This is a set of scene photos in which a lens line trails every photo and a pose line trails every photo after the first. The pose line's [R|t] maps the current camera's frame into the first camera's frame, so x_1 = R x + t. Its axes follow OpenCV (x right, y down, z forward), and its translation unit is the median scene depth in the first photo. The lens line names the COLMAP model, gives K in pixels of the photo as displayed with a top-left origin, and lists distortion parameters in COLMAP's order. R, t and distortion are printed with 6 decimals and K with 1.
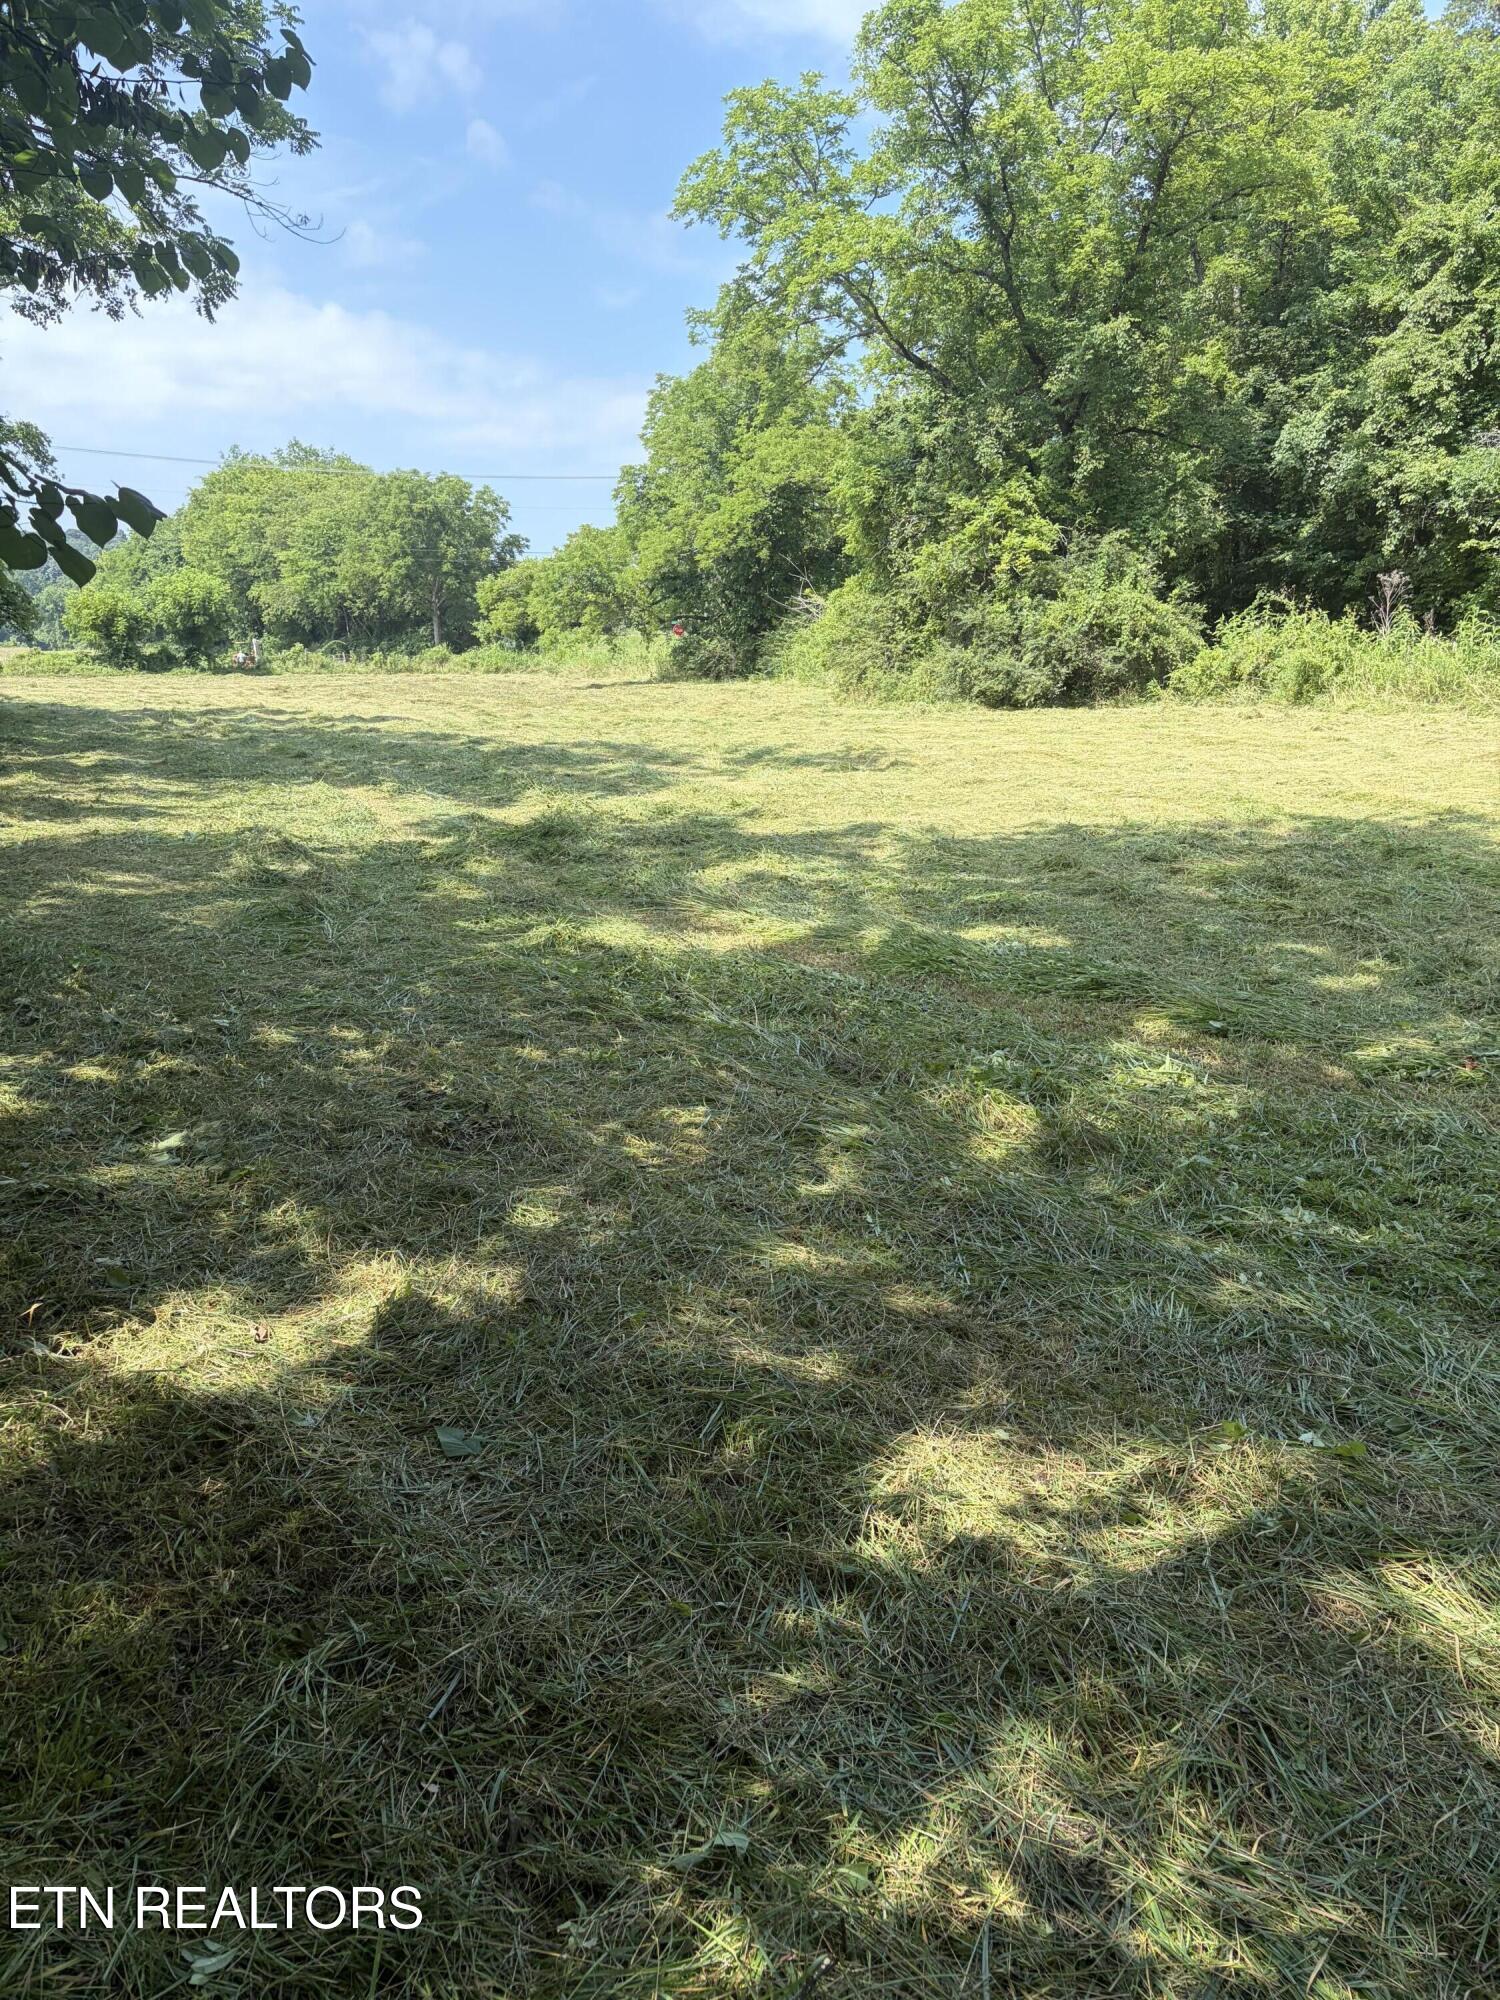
lens RADIAL K [[1517.2, 0, 750.8], [0, 1517.2, 994.7], [0, 0, 1]] dist [0.024102, -0.029648]
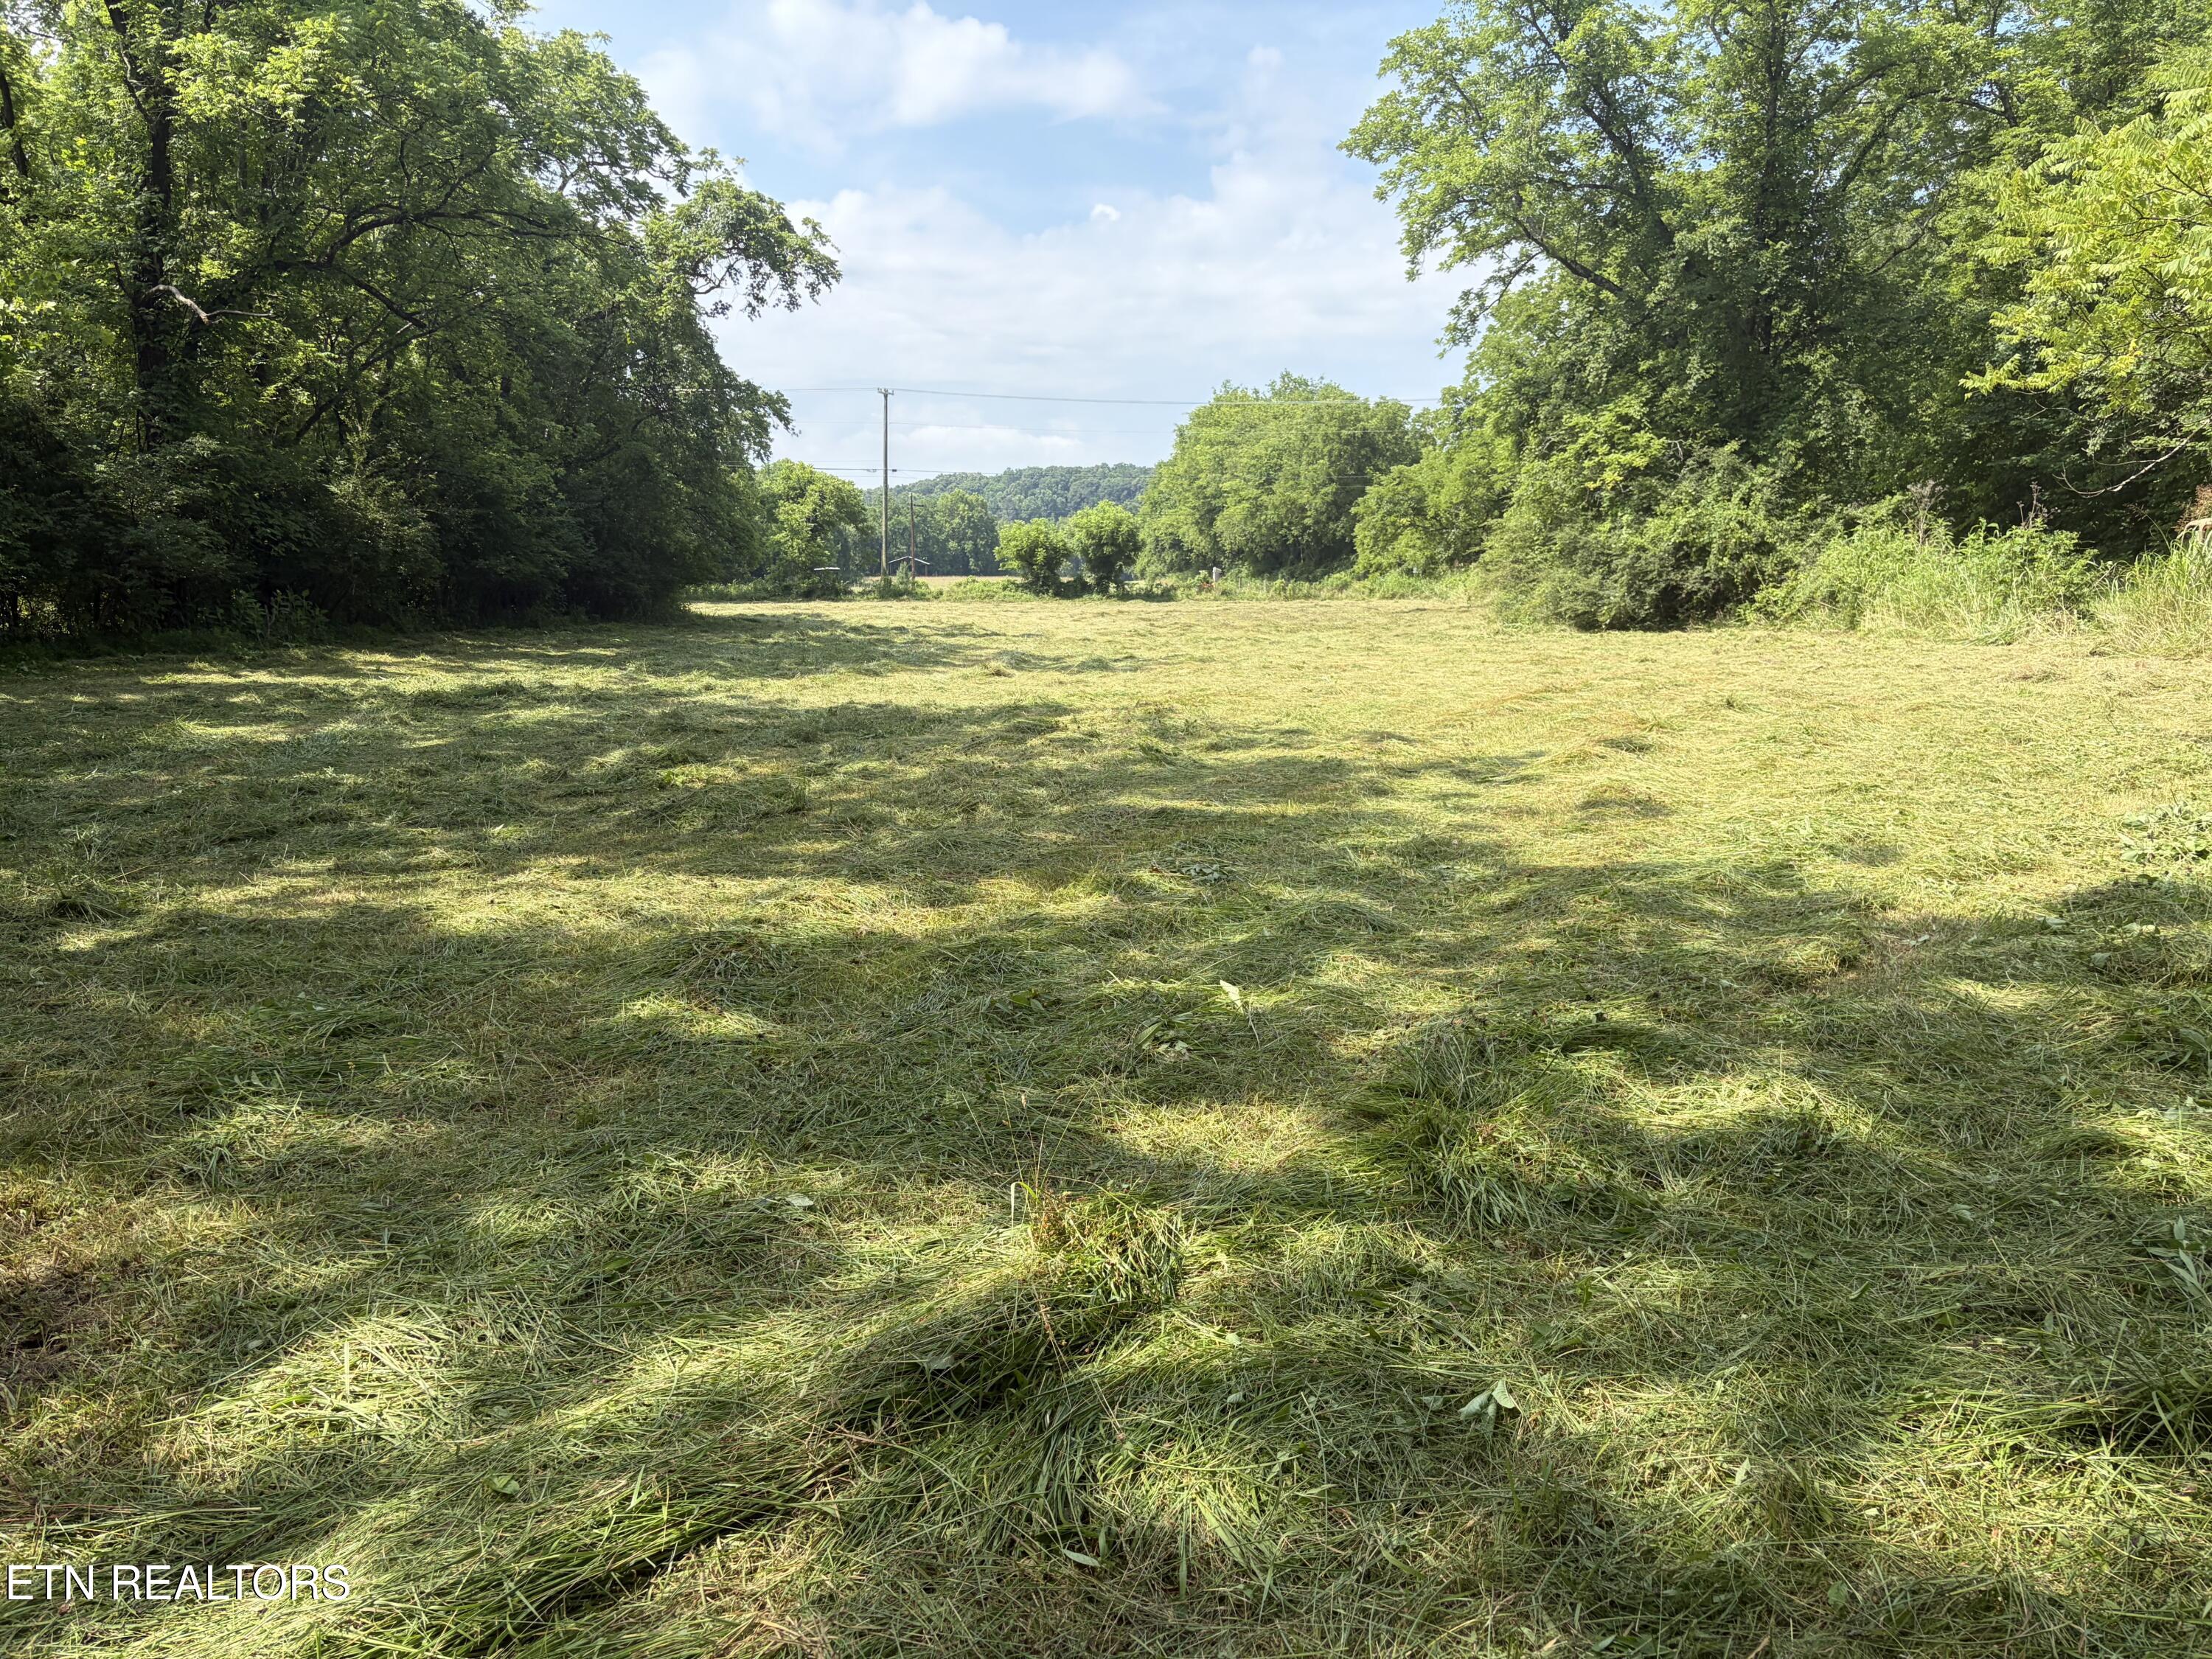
lens RADIAL K [[1678.0, 0, 1102.6], [0, 1678.0, 832.6], [0, 0, 1]] dist [0.024102, -0.029648]
pose [[0.894295, 0.063415, -0.442961, 0.185991], [-0.095532, 0.994142, -0.050546, 0.009208], [0.437161, 0.087520, 0.895115, -0.030186]]
